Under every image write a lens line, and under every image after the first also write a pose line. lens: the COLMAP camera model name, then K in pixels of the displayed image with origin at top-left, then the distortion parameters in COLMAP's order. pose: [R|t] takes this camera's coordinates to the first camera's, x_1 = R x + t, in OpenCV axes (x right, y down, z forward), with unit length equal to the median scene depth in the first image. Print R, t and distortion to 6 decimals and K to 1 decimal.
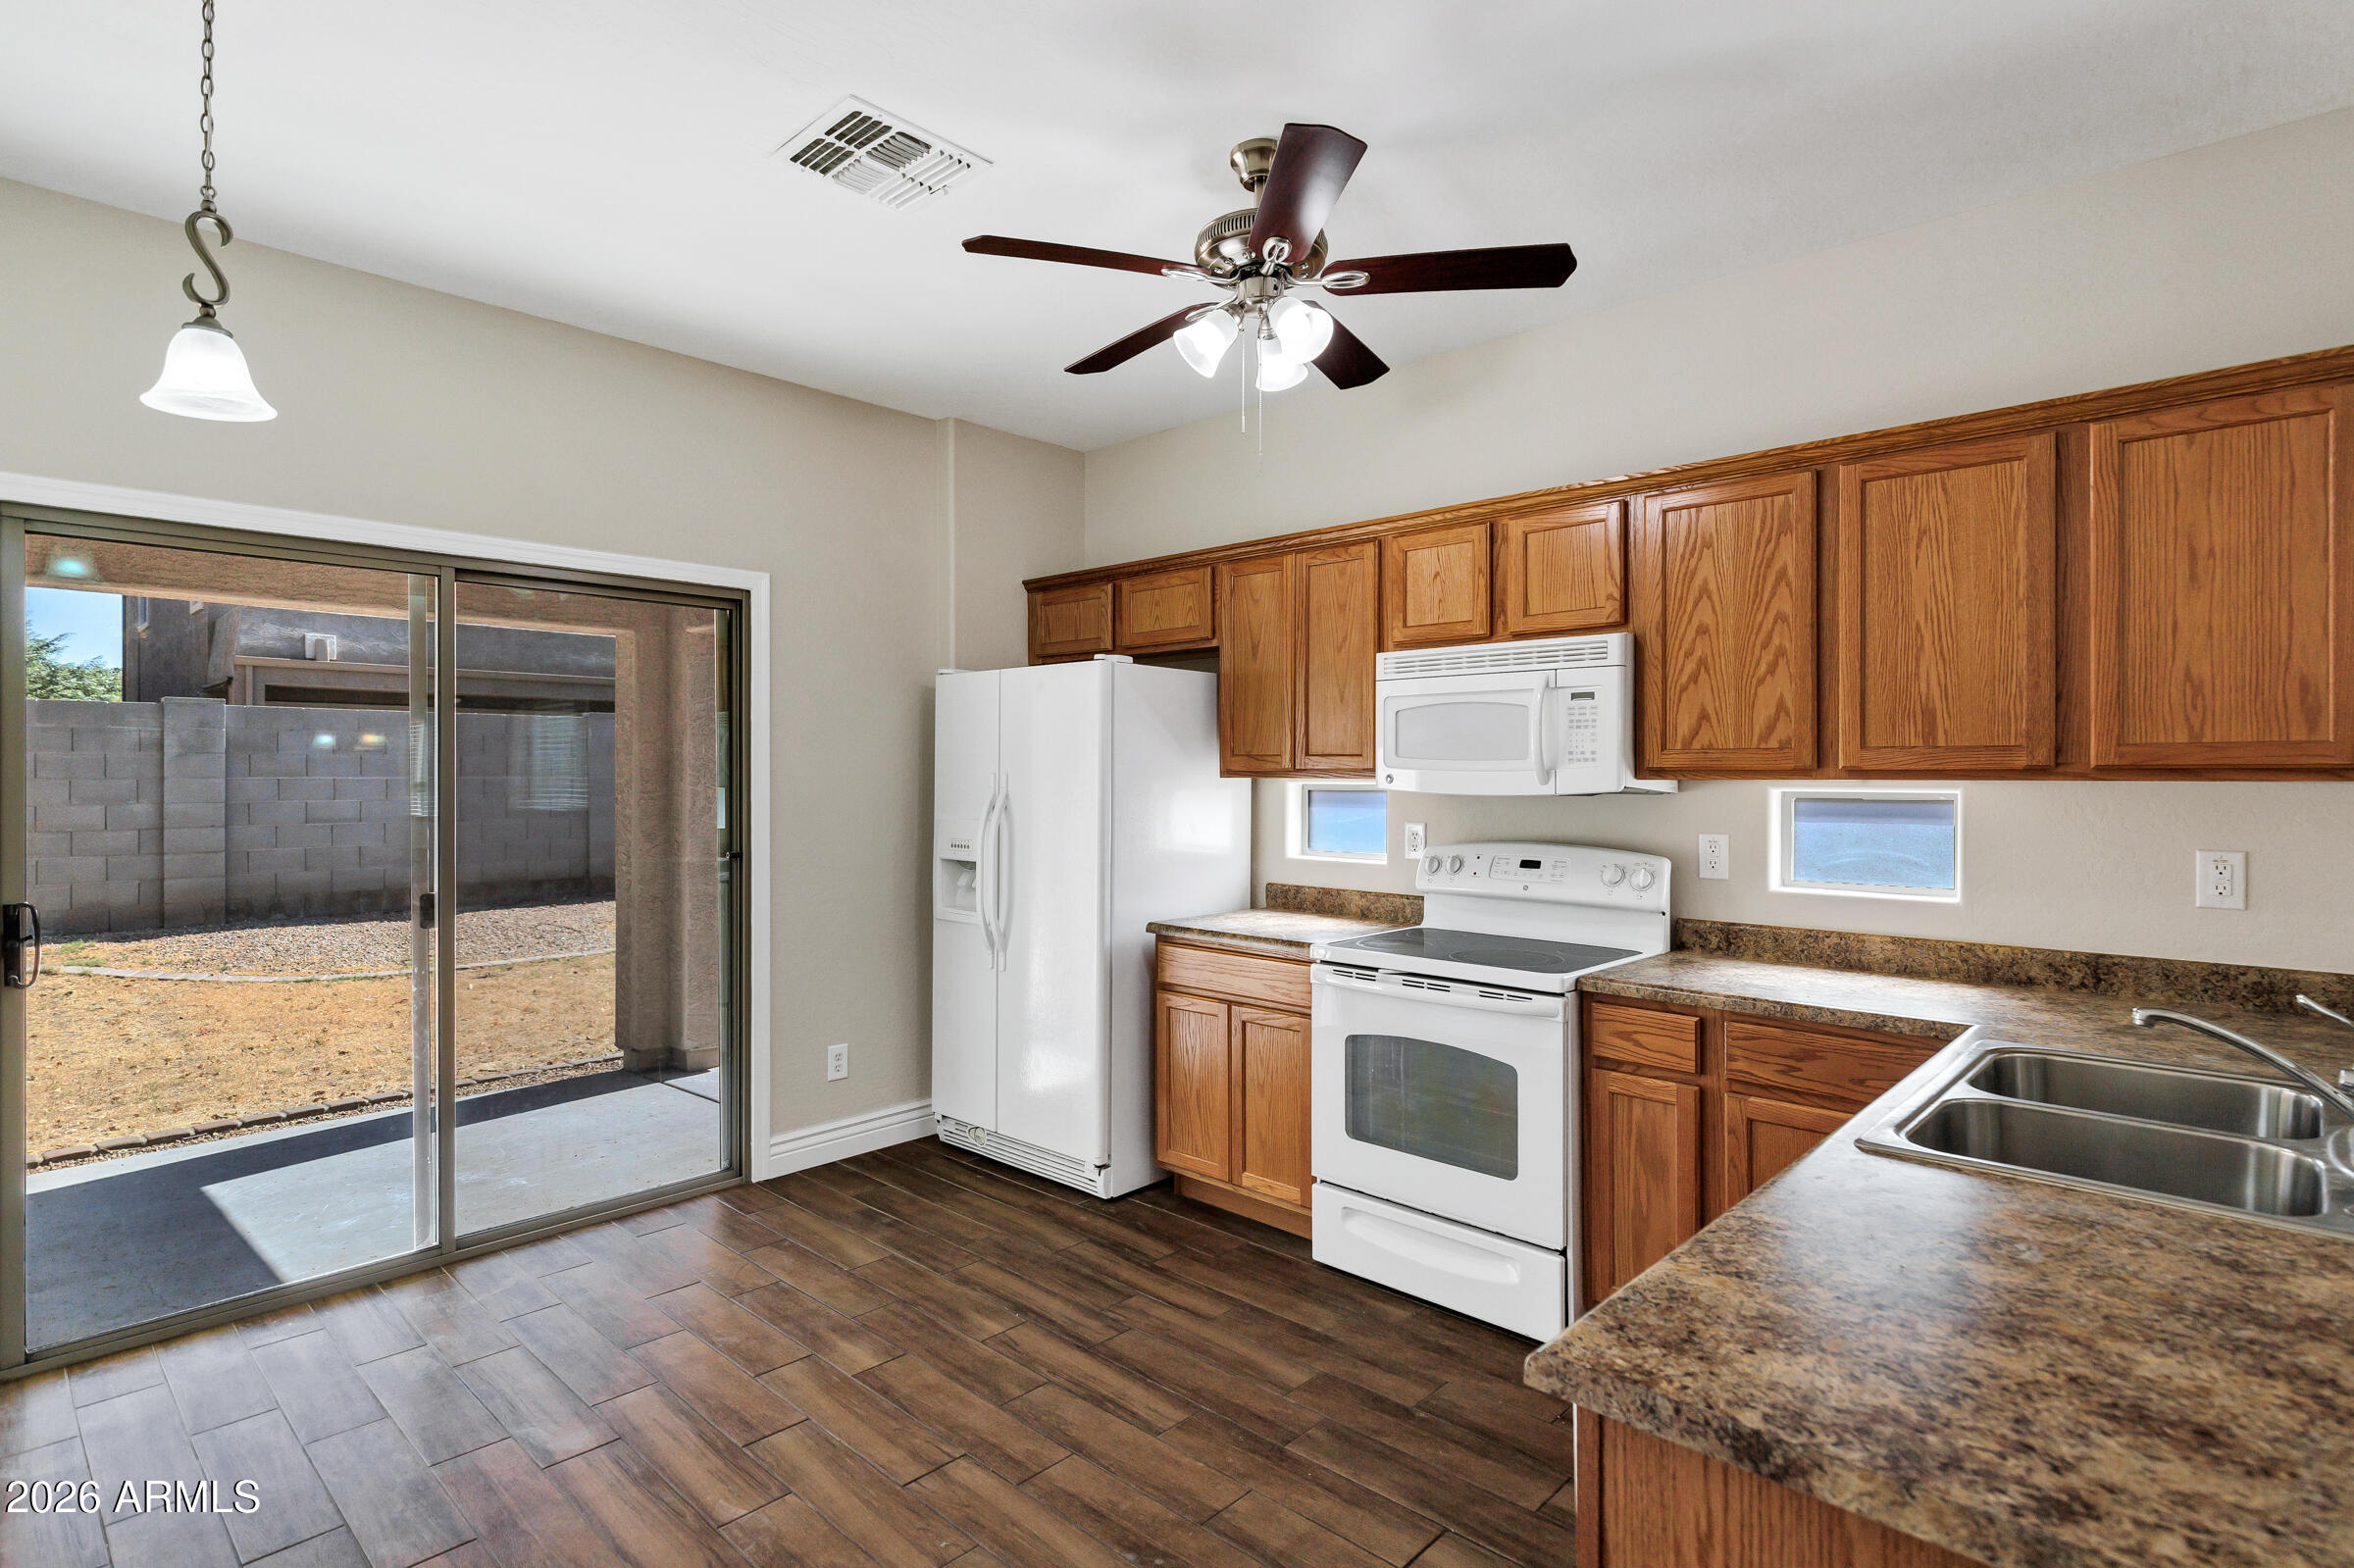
lens RADIAL K [[1161.1, 0, 1193.3], [0, 1161.1, 767.1], [0, 0, 1]] dist [-0.000492, -0.001921]
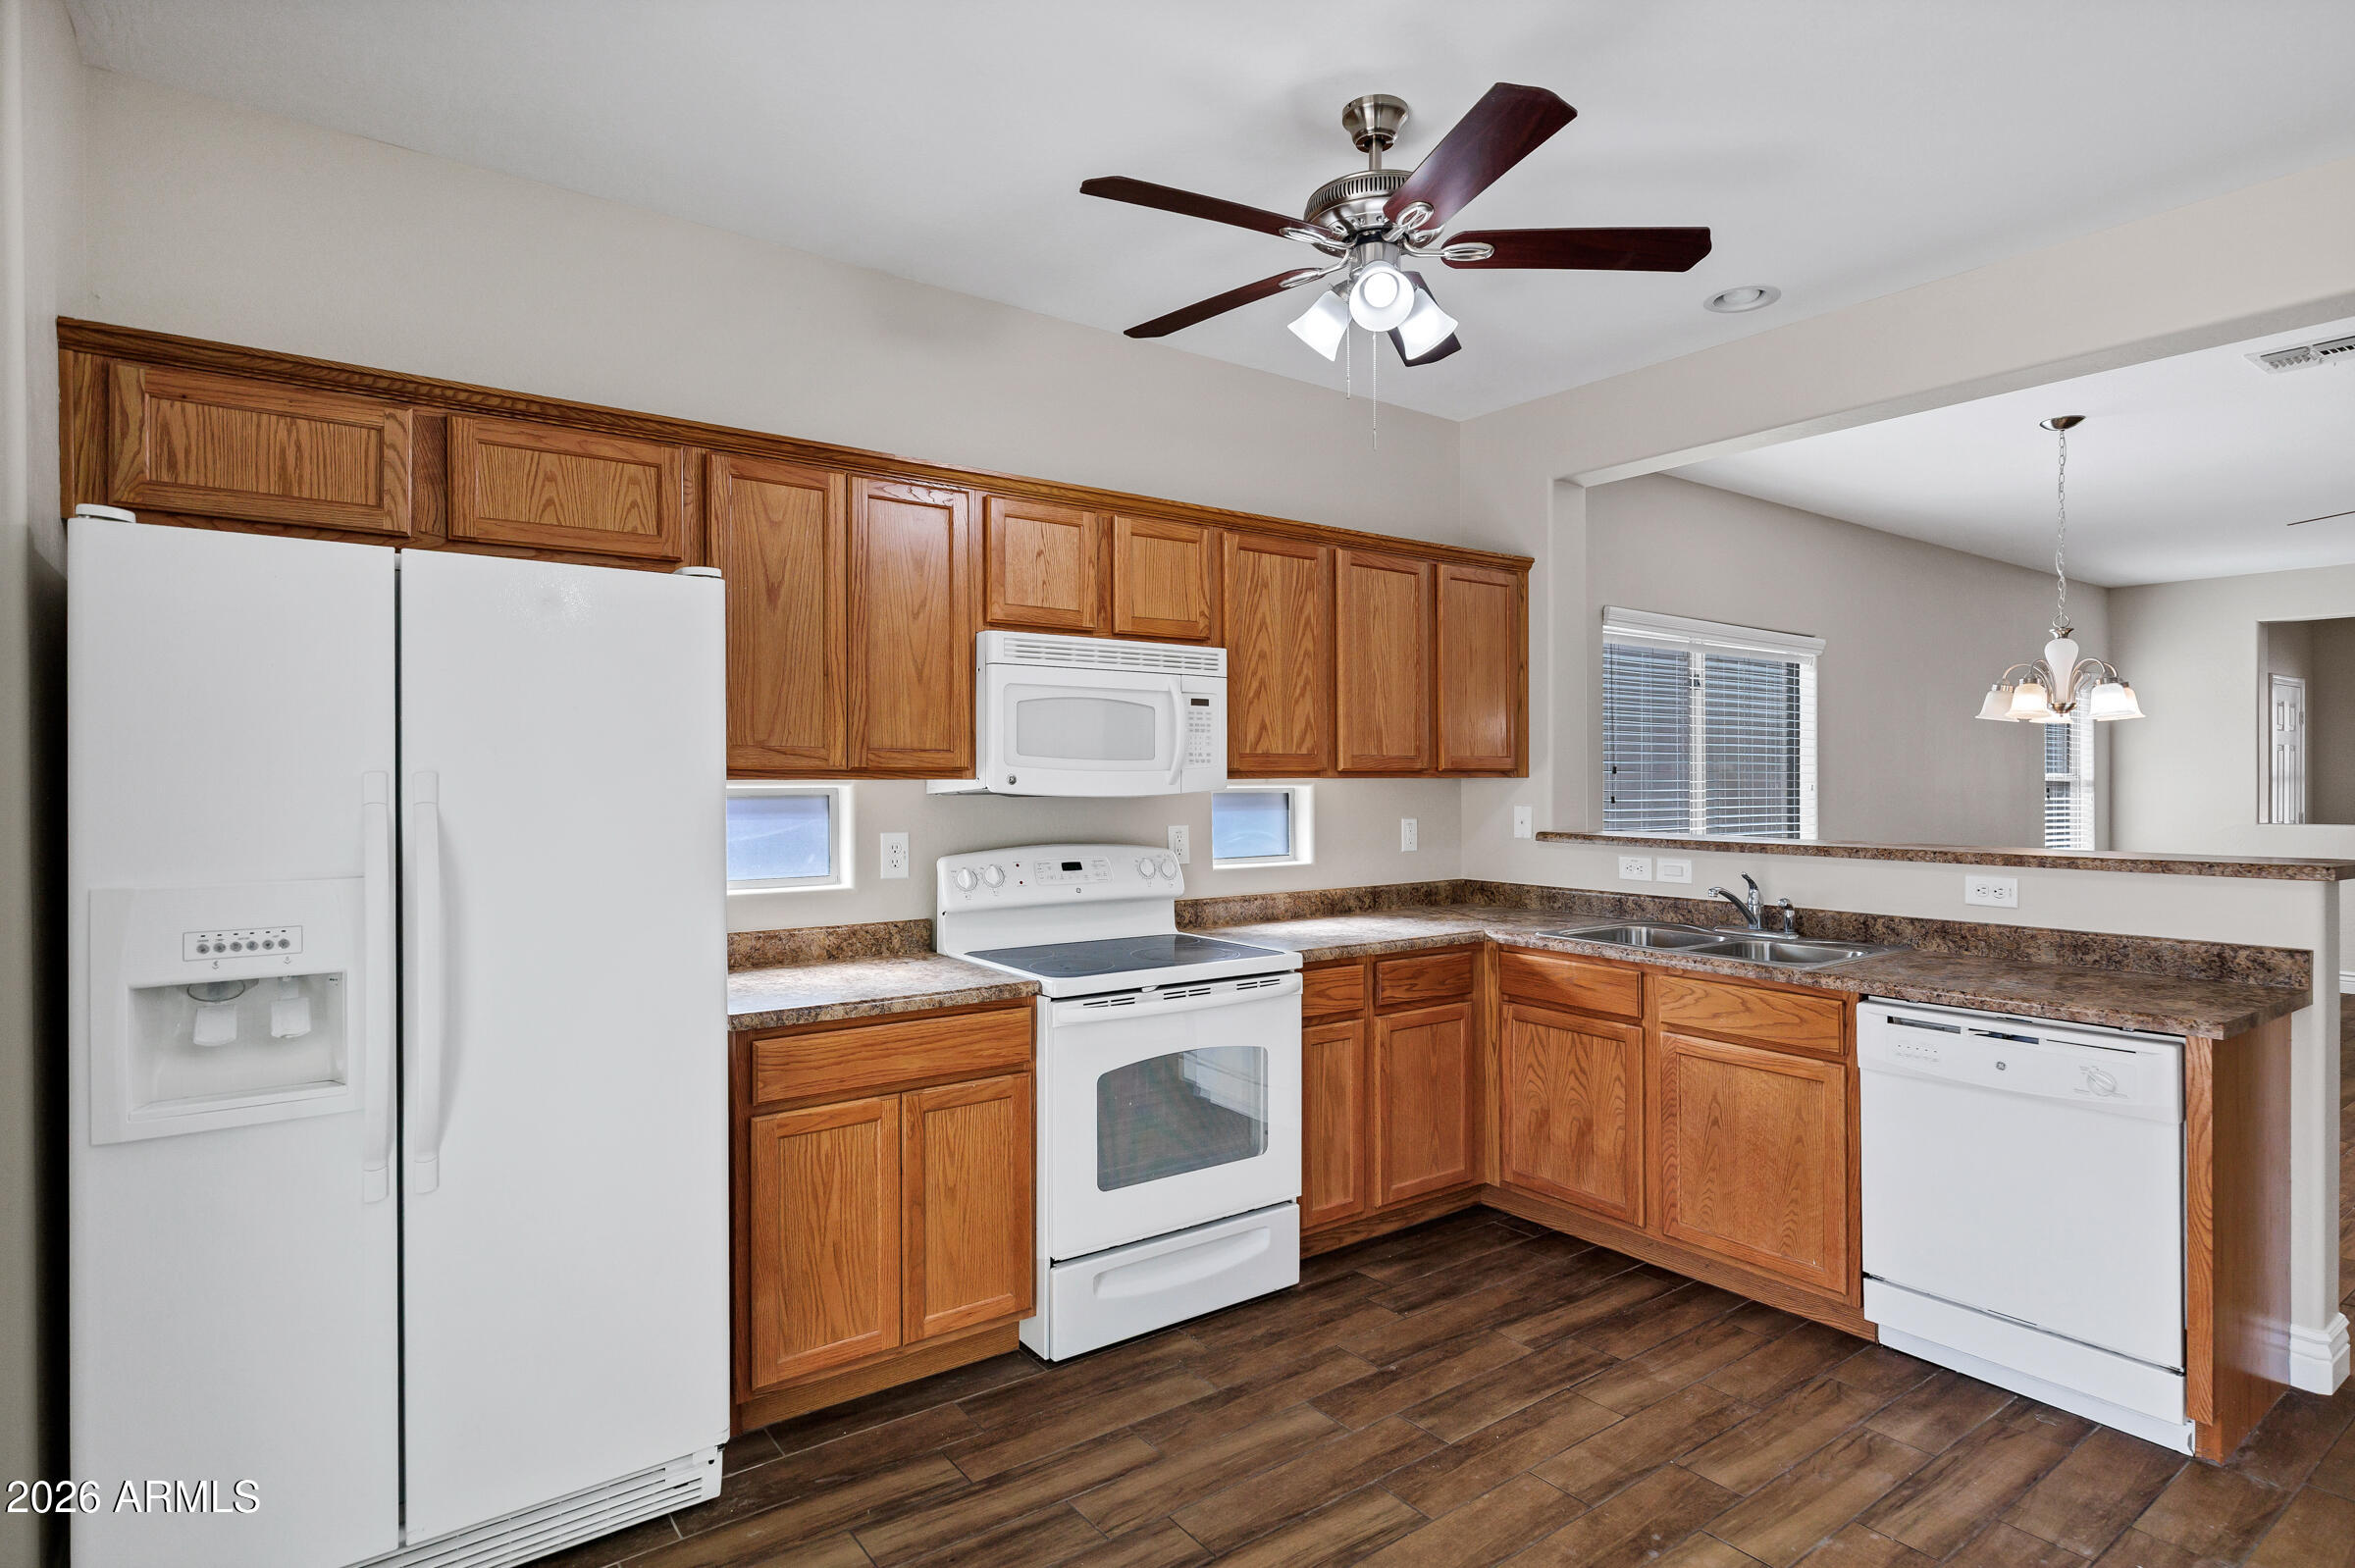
lens RADIAL K [[1201.8, 0, 1186.0], [0, 1201.8, 772.2], [0, 0, 1]] dist [0.004779, -0.001522]
pose [[0.198602, 0.001519, 0.980079, -0.739241], [-0.006101, 0.999981, -0.000314, 0.004598], [-0.980061, -0.005917, 0.198608, 0.763348]]
